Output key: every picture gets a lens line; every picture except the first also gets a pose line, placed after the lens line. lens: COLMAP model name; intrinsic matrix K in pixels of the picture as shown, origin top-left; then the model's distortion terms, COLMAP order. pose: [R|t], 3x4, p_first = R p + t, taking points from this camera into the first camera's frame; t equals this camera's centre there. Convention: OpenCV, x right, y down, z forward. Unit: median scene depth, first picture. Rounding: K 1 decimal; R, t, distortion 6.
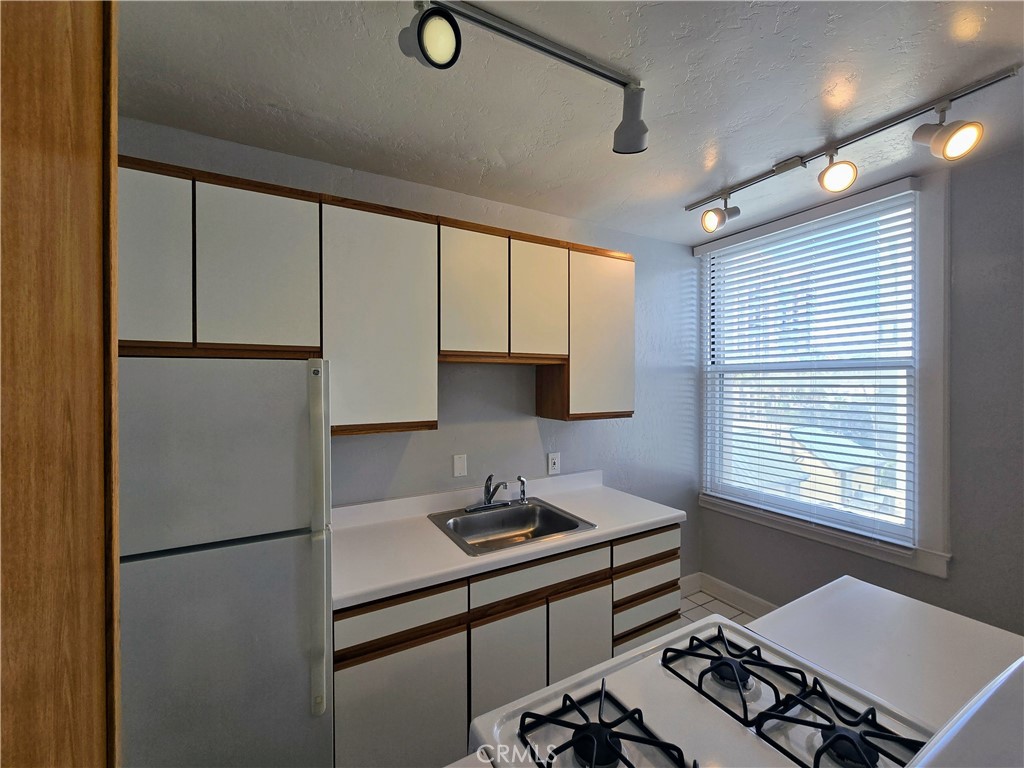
lens RADIAL K [[418.7, 0, 511.9], [0, 418.7, 384.0], [0, 0, 1]] dist [-0.004909, 0.001326]
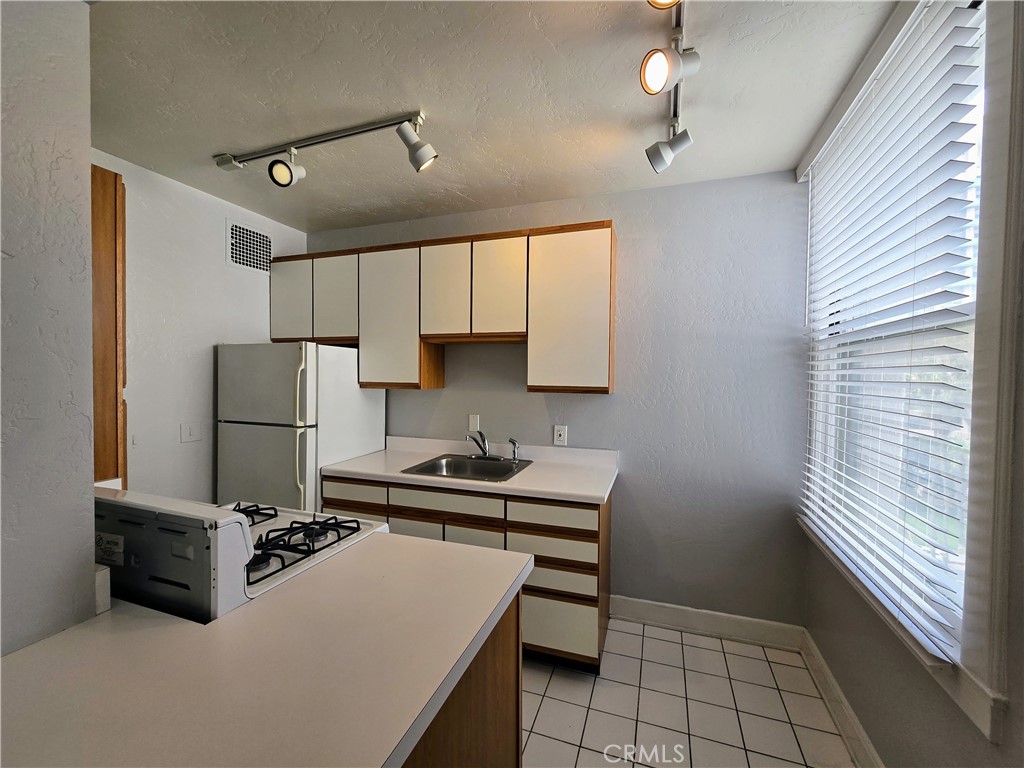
lens RADIAL K [[418.7, 0, 513.4], [0, 418.7, 382.8], [0, 0, 1]] dist [-0.004909, 0.001326]
pose [[0.661702, 0.025519, -0.749332, 0.938993], [-0.016521, 0.999674, 0.019456, 0.044089], [0.749585, -0.000495, 0.661908, 0.237591]]
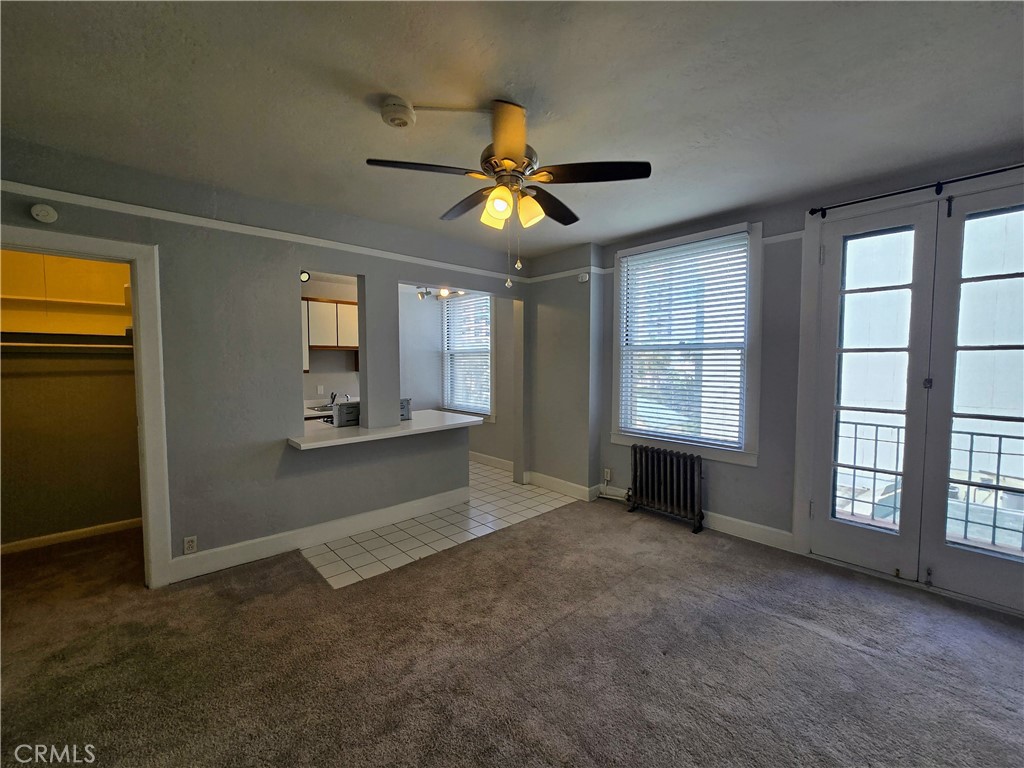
lens RADIAL K [[418.7, 0, 512.9], [0, 418.7, 383.5], [0, 0, 1]] dist [-0.004909, 0.001326]
pose [[0.971617, -0.012428, 0.236233, 0.419601], [0.001121, 0.998850, 0.047937, 0.036748], [-0.236557, -0.046311, 0.970513, -1.779632]]
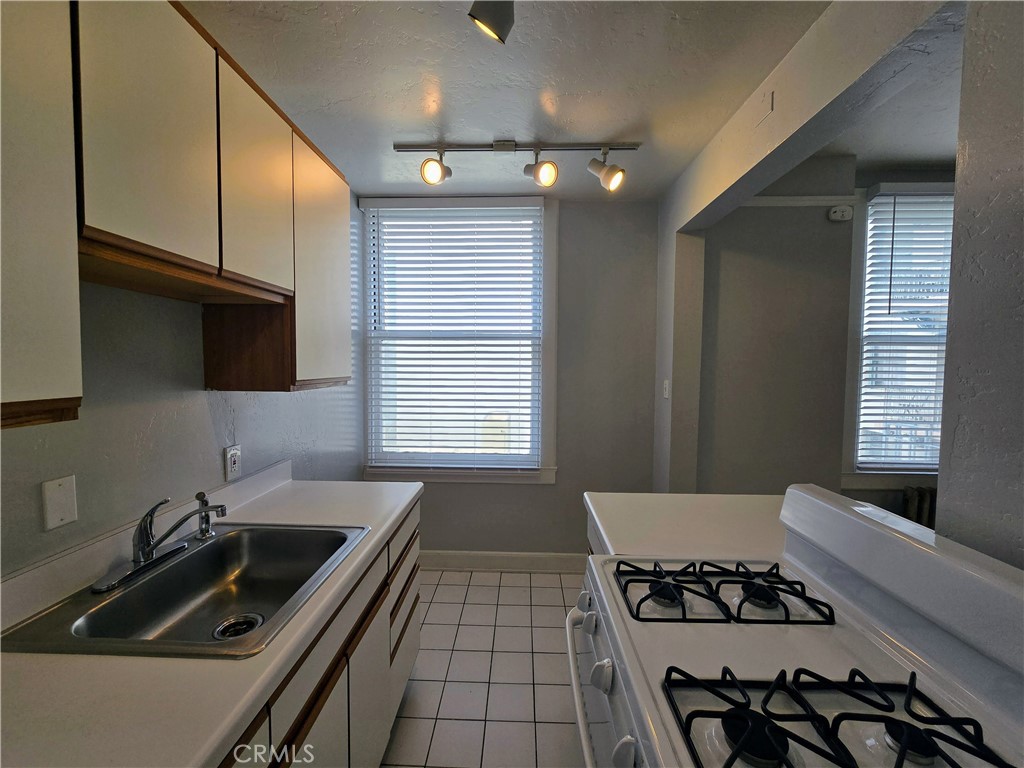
lens RADIAL K [[418.7, 0, 512.6], [0, 418.7, 381.0], [0, 0, 1]] dist [-0.004909, 0.001326]
pose [[0.510692, -0.032910, 0.859134, -0.260557], [-0.004207, 0.999160, 0.040775, 0.043729], [-0.859753, -0.024438, 0.510124, 0.356747]]
